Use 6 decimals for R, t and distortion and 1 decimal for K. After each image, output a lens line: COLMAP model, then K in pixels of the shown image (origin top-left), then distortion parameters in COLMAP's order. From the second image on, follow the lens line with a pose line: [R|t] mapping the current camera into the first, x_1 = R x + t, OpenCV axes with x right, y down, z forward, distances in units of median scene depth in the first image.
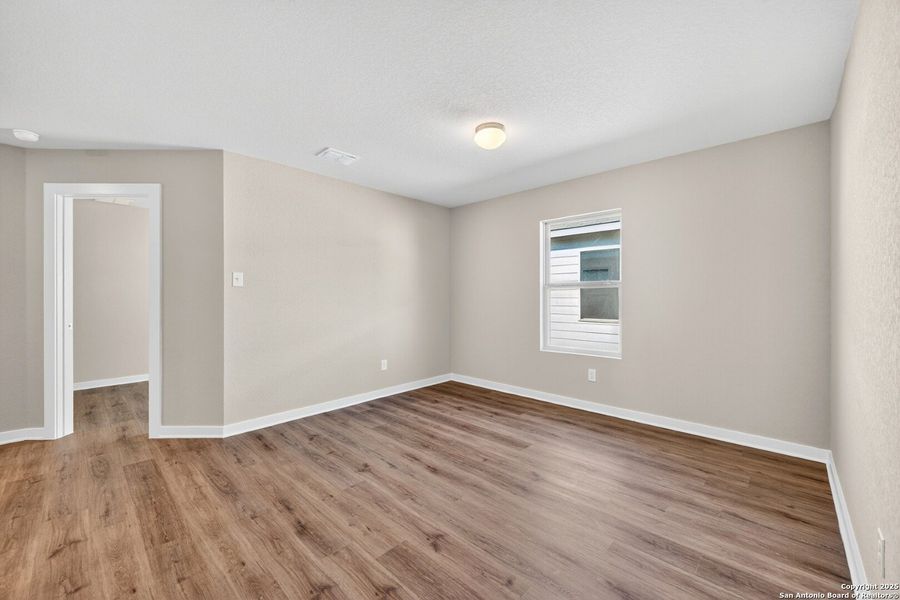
lens RADIAL K [[356.8, 0, 453.2], [0, 356.8, 299.4], [0, 0, 1]] dist [-0.001058, 0.000550]
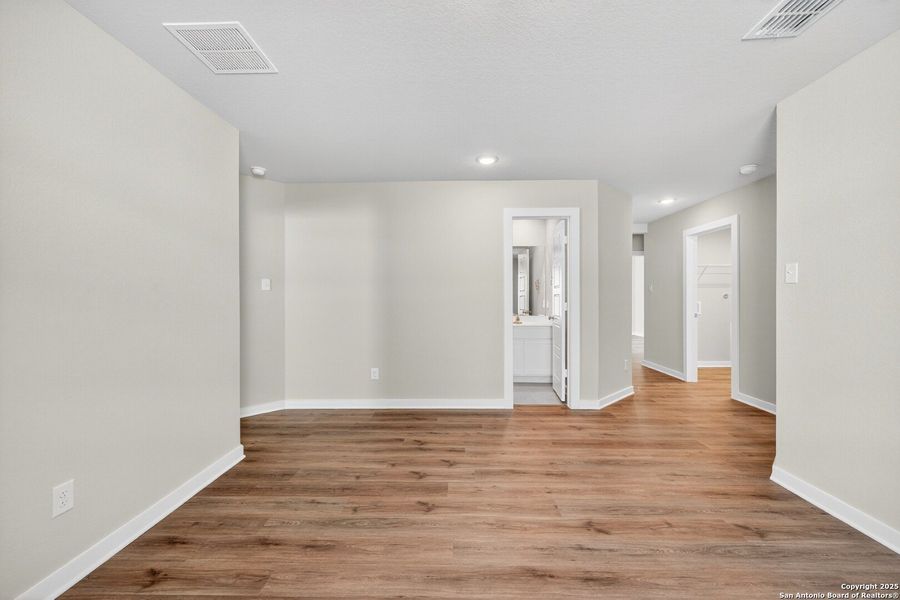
lens RADIAL K [[356.8, 0, 454.3], [0, 356.8, 296.2], [0, 0, 1]] dist [-0.001058, 0.000550]
pose [[-0.745130, 0.001479, -0.666918, 0.590982], [-0.000469, 0.999996, 0.002742, -0.018067], [0.666919, 0.002356, -0.745126, 1.713320]]
